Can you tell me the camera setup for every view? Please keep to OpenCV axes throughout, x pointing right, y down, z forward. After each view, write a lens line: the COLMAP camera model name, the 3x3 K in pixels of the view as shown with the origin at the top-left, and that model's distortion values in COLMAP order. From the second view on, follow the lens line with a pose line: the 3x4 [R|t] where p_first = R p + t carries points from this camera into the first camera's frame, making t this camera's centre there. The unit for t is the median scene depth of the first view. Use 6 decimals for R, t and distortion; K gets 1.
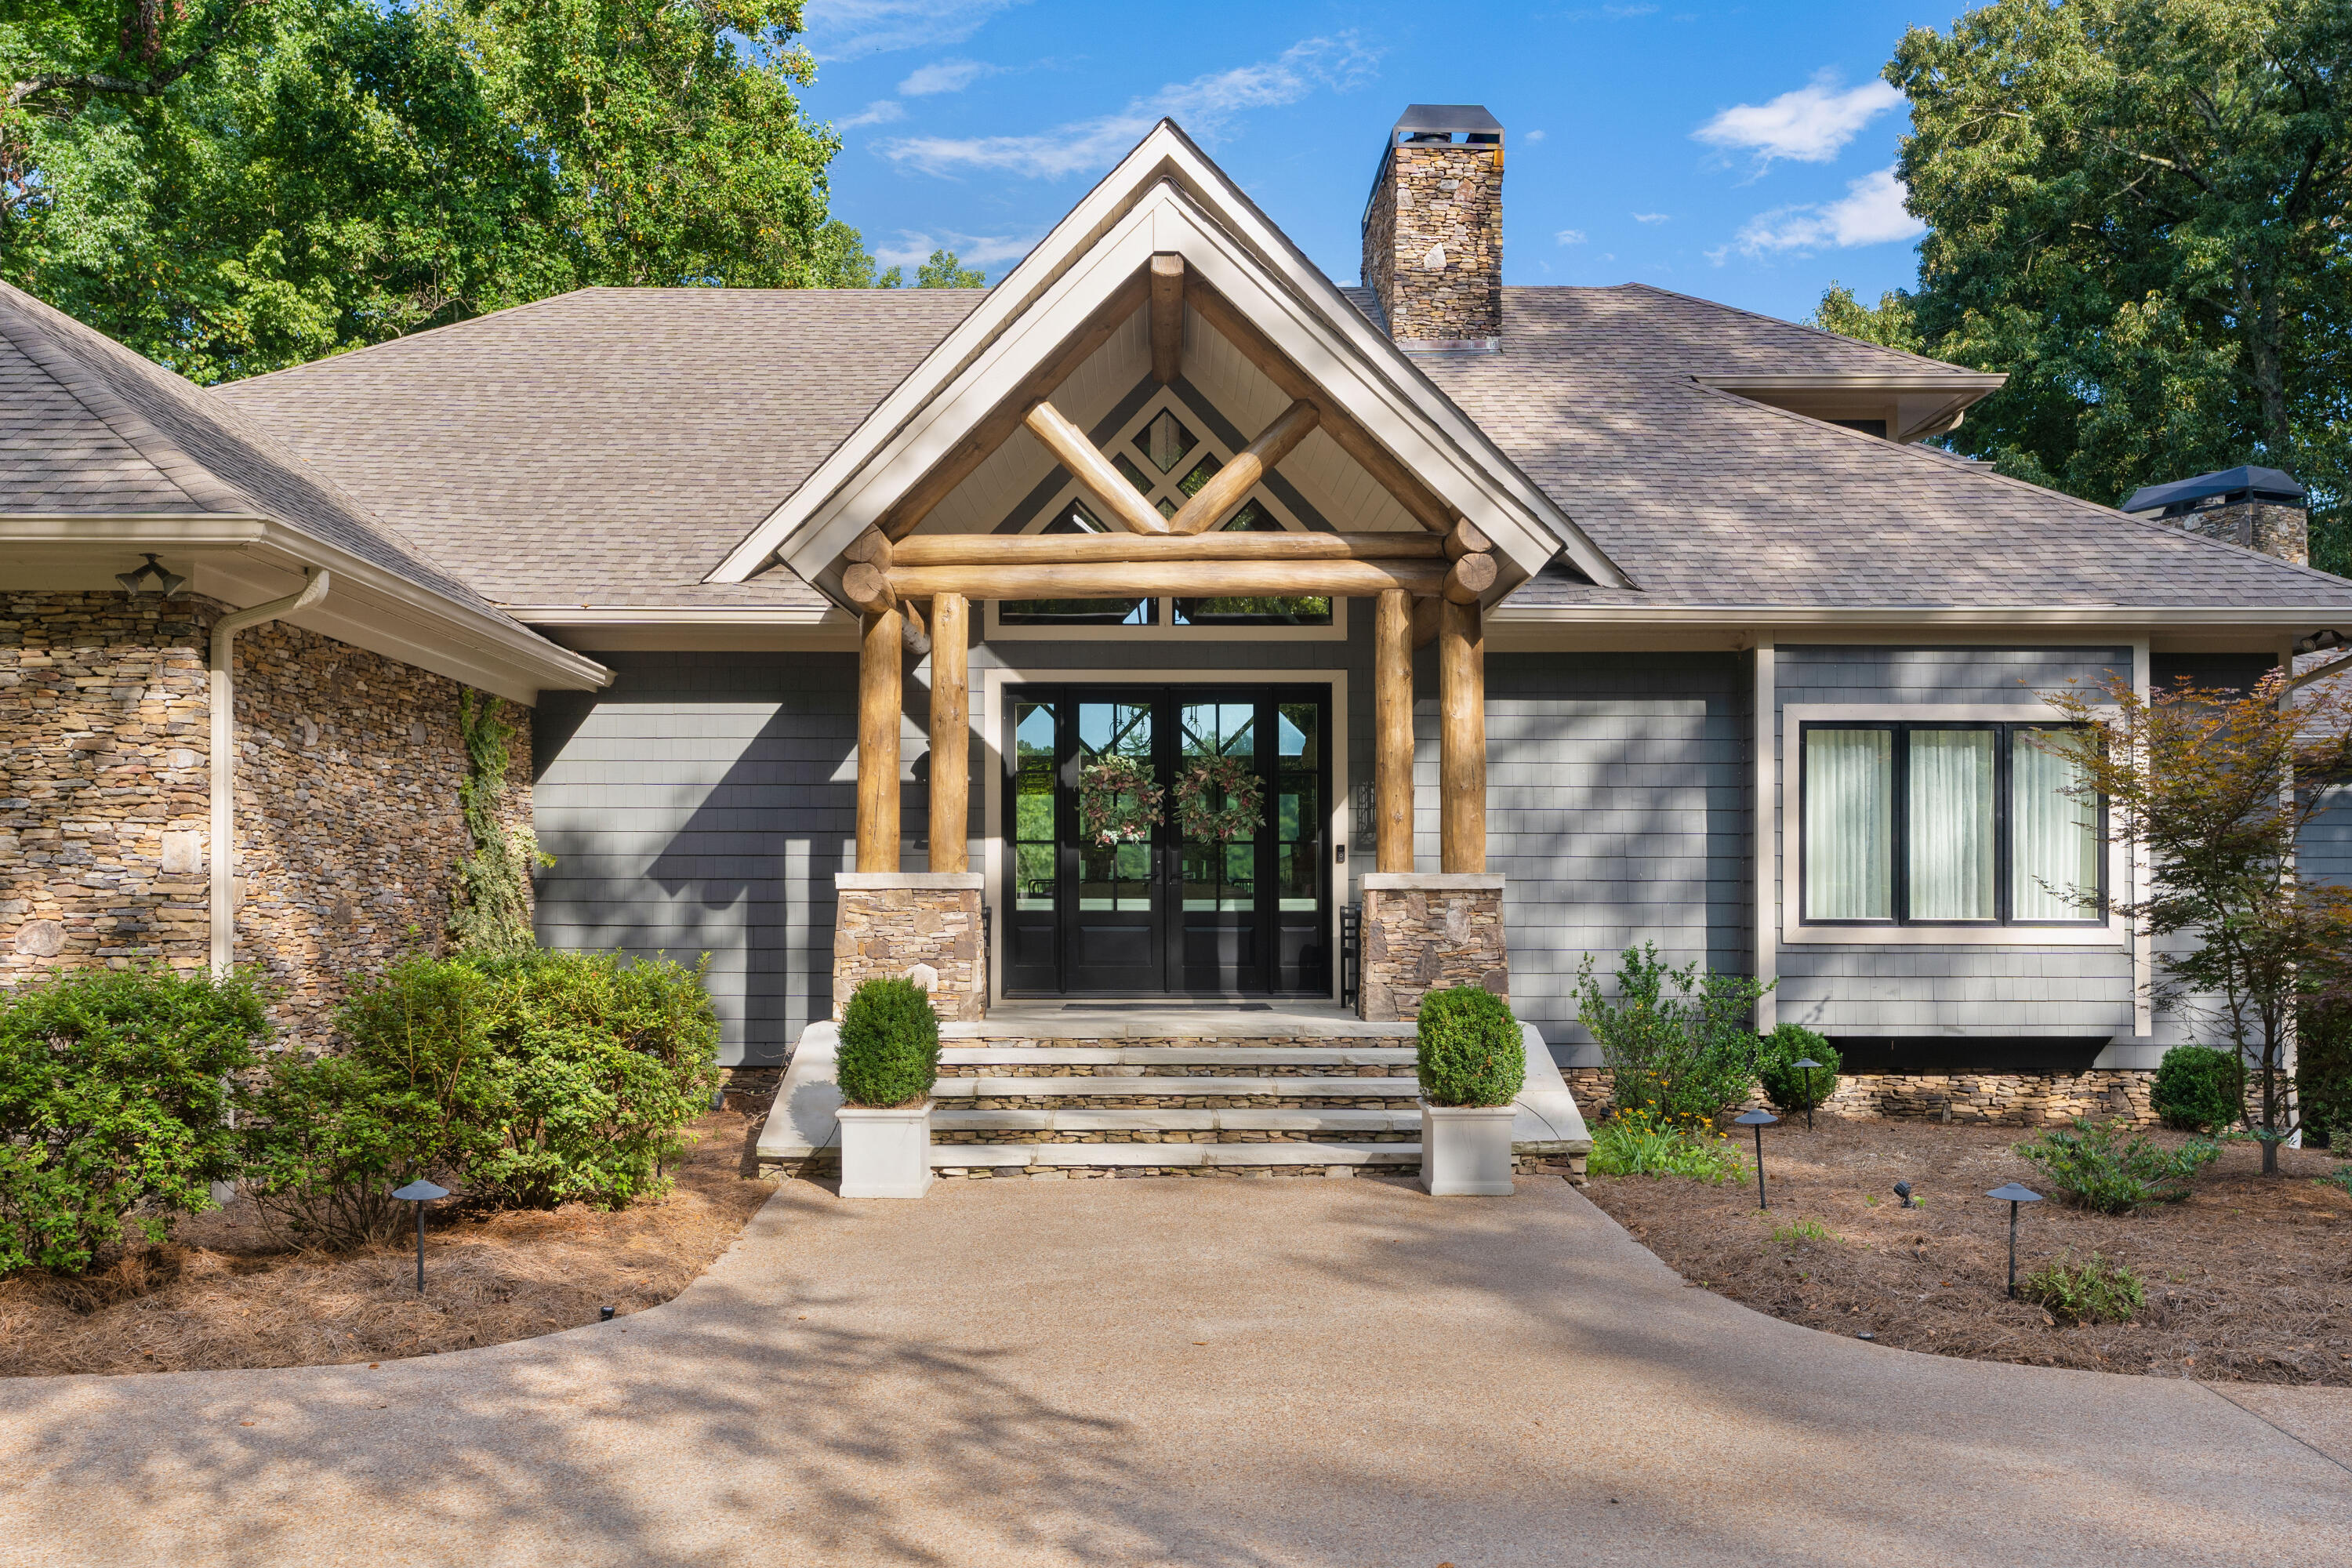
lens RADIAL K [[1968.5, 0, 1167.3], [0, 1968.5, 911.5], [0, 0, 1]] dist [-0.001658, -0.003235]
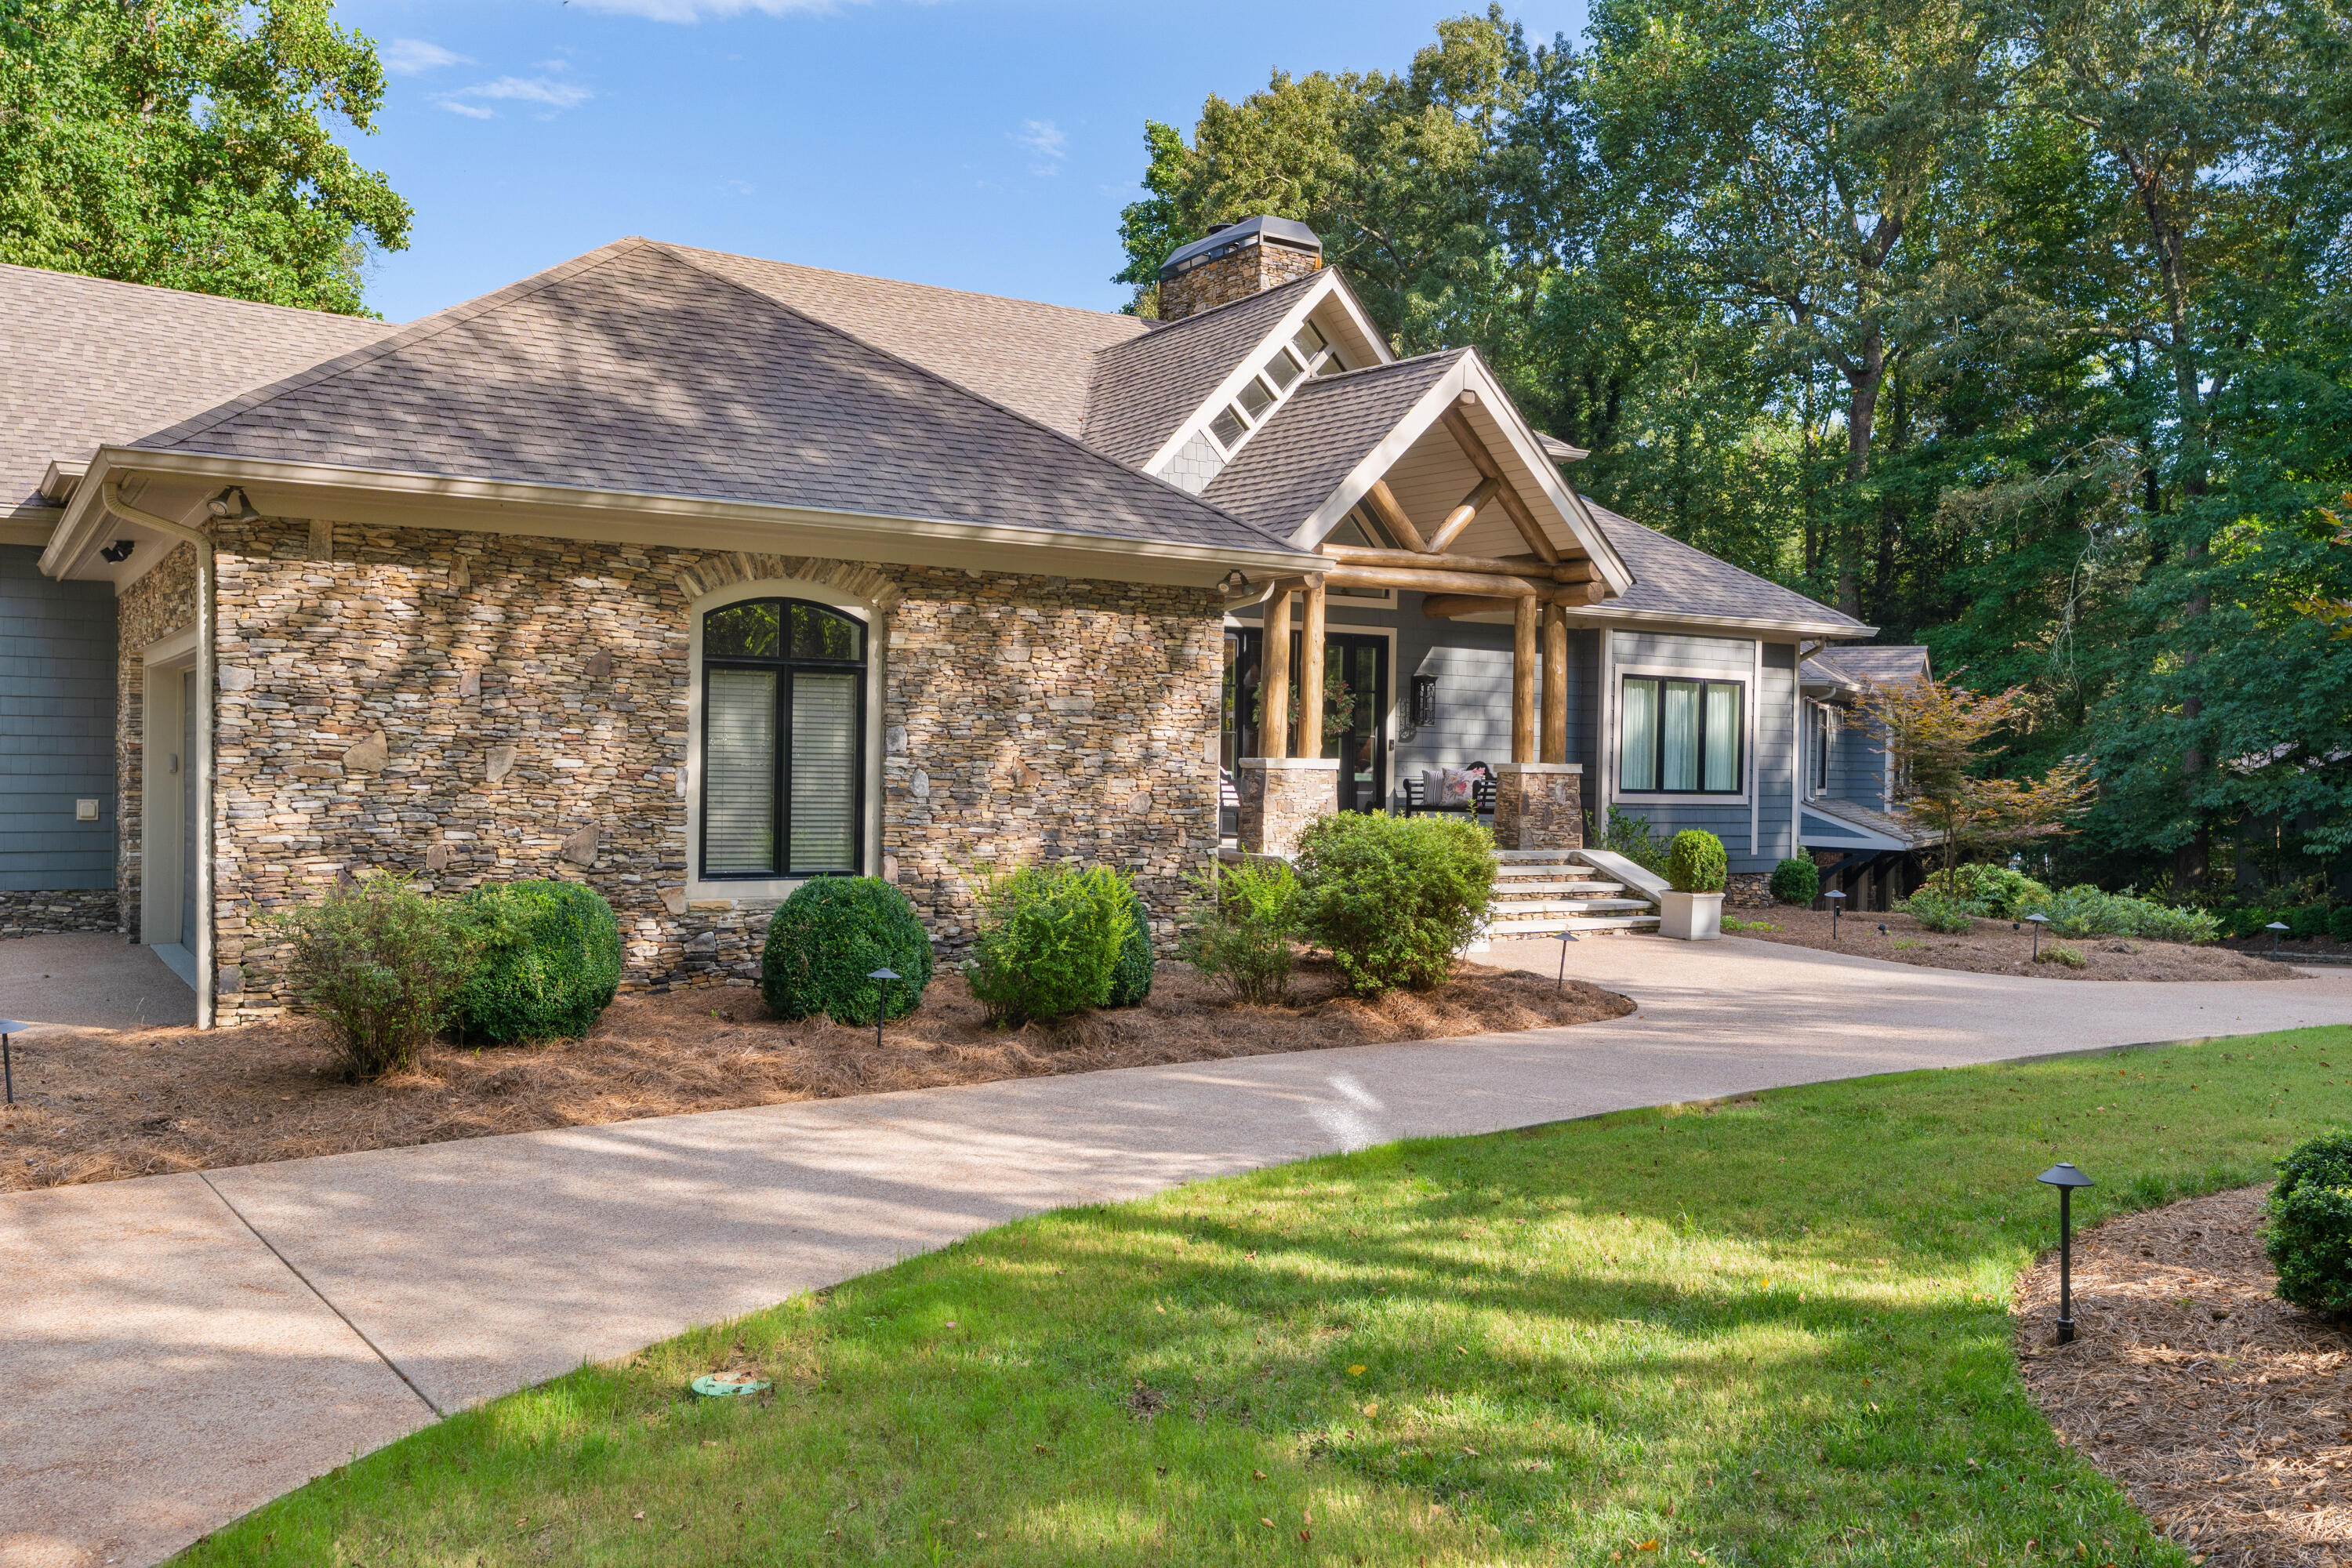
lens RADIAL K [[1890.7, 0, 1176.0], [0, 1890.7, 784.0], [0, 0, 1]] dist [-0.003236, -0.003024]
pose [[0.849379, 0.008111, 0.527721, -0.861128], [-0.017014, 0.999783, 0.012018, -0.013287], [-0.527509, -0.019186, 0.849333, -0.192054]]
